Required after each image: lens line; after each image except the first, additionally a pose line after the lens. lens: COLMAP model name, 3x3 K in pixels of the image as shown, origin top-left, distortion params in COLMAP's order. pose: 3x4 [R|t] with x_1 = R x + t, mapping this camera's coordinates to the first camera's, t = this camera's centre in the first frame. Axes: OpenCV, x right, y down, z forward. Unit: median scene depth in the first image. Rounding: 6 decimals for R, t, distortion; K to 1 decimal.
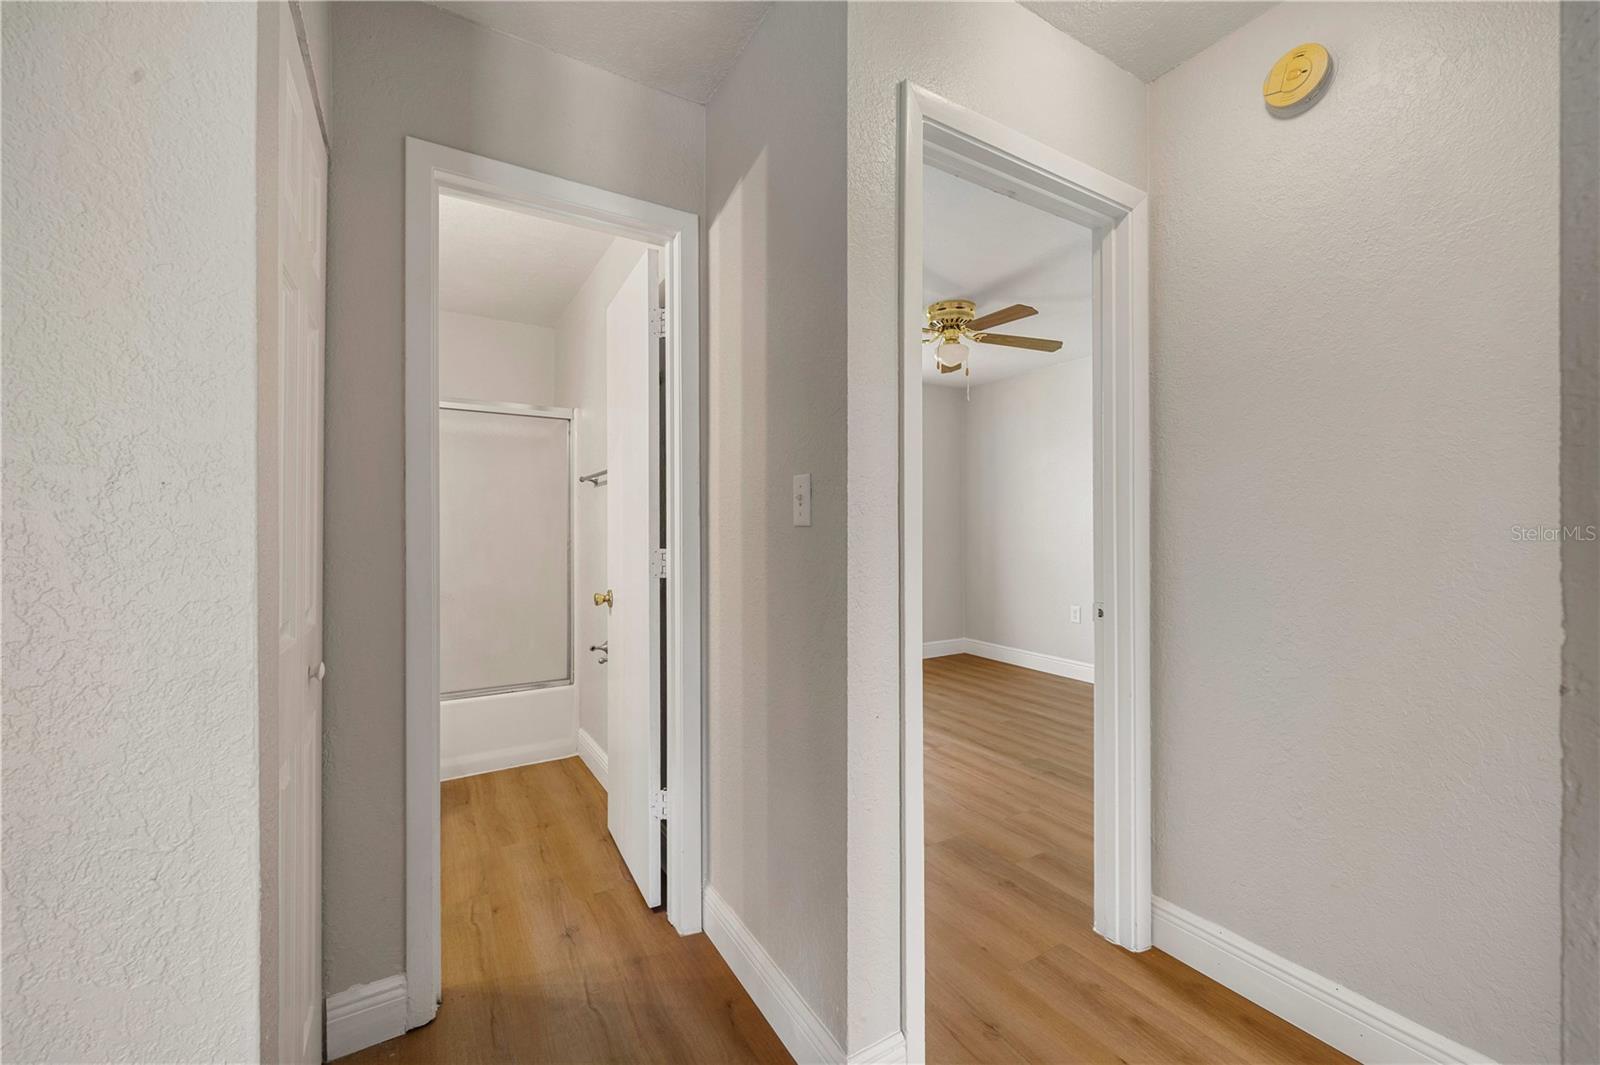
lens RADIAL K [[631.0, 0, 808.0], [0, 631.0, 525.1], [0, 0, 1]] dist [0.003166, 0.000132]
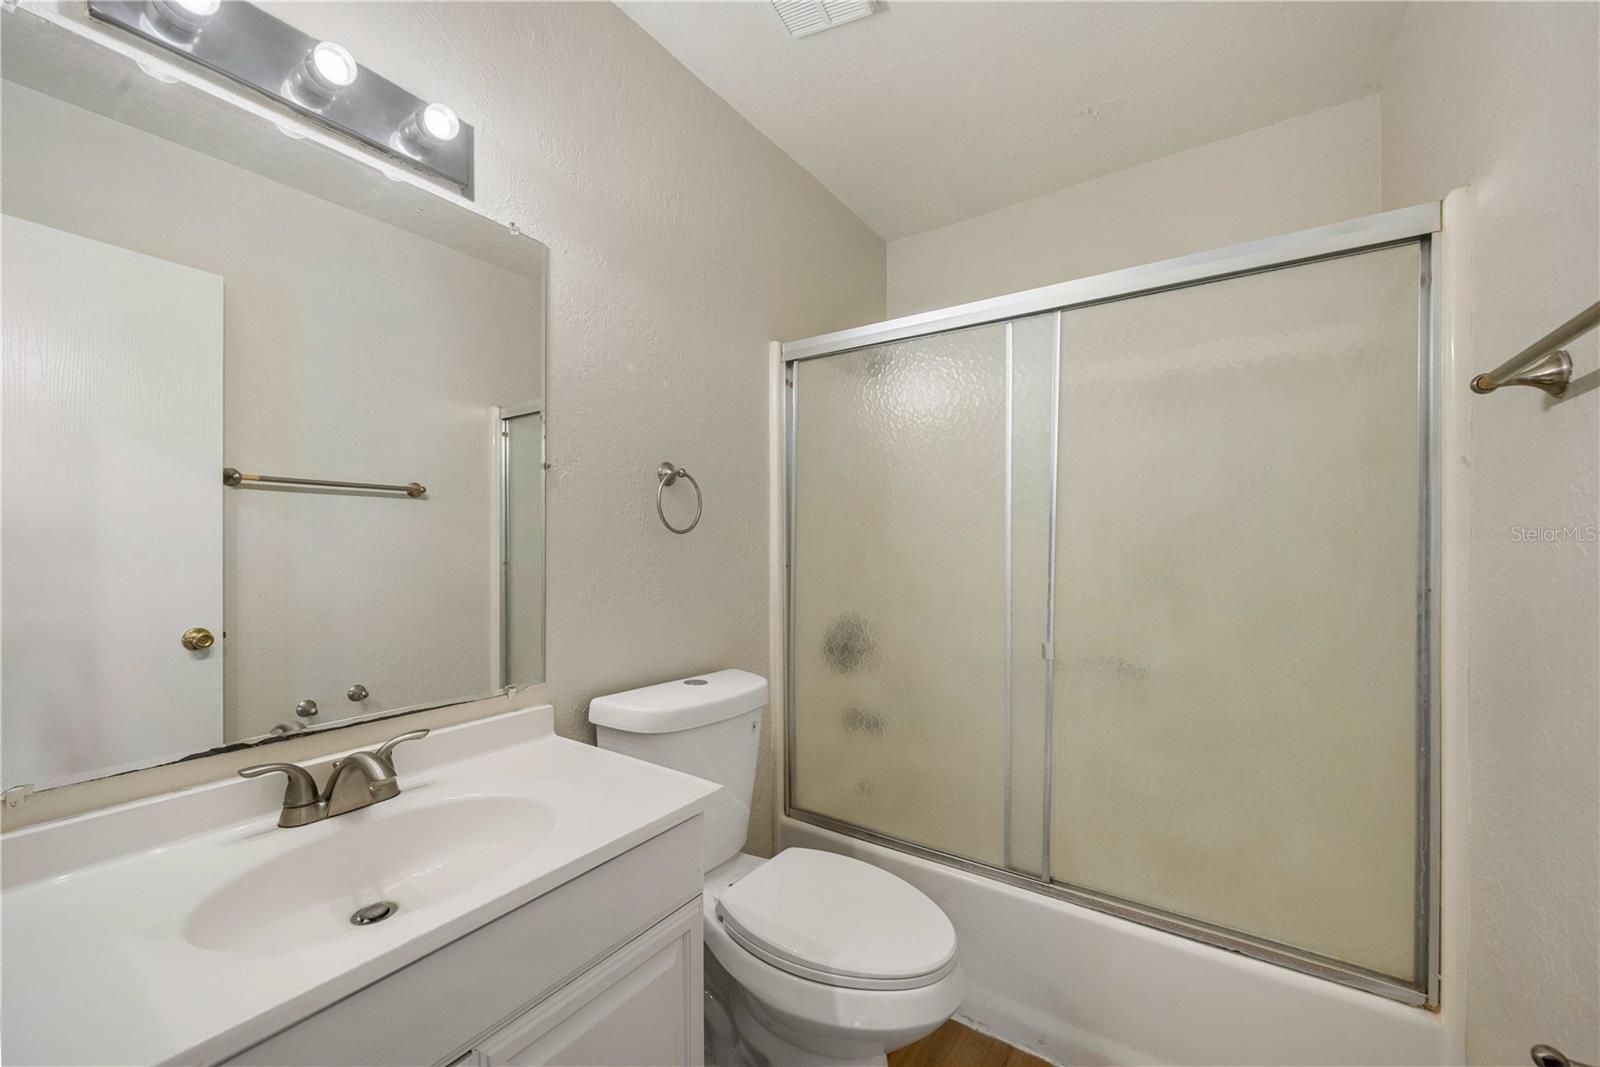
lens RADIAL K [[600.7, 0, 803.0], [0, 600.7, 544.5], [0, 0, 1]] dist [0.002895, -0.000337]
pose [[0.394372, 0.003429, -0.918945, -0.211757], [-0.005393, 0.999984, 0.001417, 0.001638], [0.918935, 0.004397, 0.394384, 0.564115]]
